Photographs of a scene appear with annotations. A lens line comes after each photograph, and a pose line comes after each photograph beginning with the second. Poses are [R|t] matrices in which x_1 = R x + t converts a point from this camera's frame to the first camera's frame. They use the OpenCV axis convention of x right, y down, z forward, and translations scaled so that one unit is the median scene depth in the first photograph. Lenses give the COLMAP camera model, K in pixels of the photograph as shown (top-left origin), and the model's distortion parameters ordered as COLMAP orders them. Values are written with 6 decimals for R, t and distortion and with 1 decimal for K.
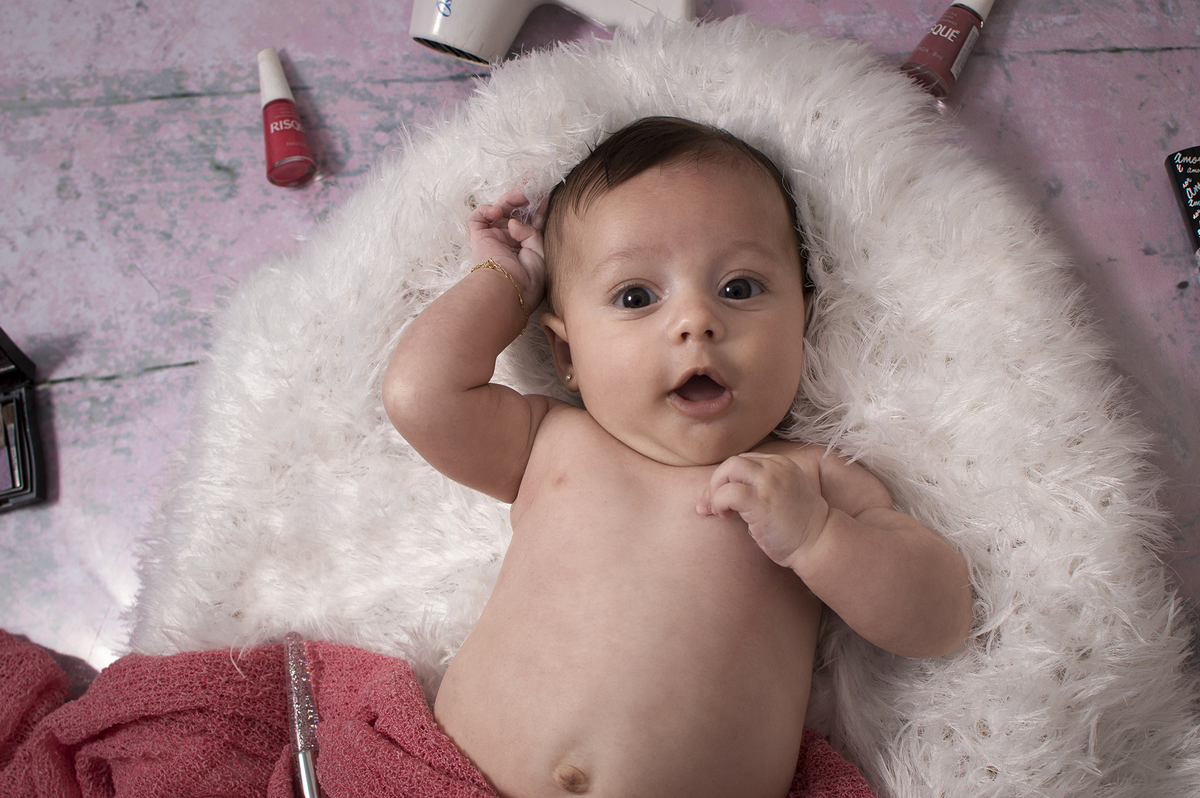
lens RADIAL K [[1870.1, 0, 600.0], [0, 1870.1, 399.0], [0, 0, 1]] dist [-0.216114, 0.183110]
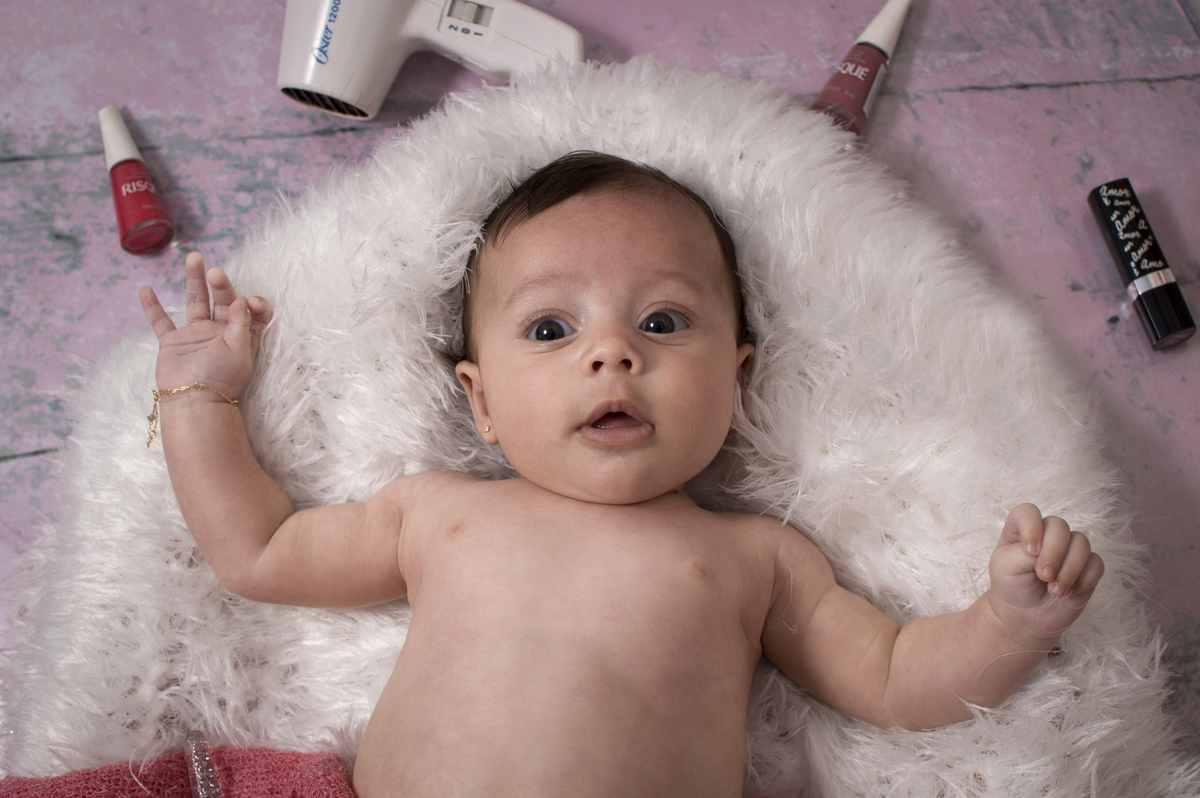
lens RADIAL K [[1870.1, 0, 600.0], [0, 1870.1, 399.0], [0, 0, 1]] dist [-0.216114, 0.183110]
pose [[0.982232, -0.040118, 0.183334, -0.123678], [0.050357, 0.997401, -0.051538, 0.015730], [-0.180789, 0.059854, 0.981699, 0.076473]]
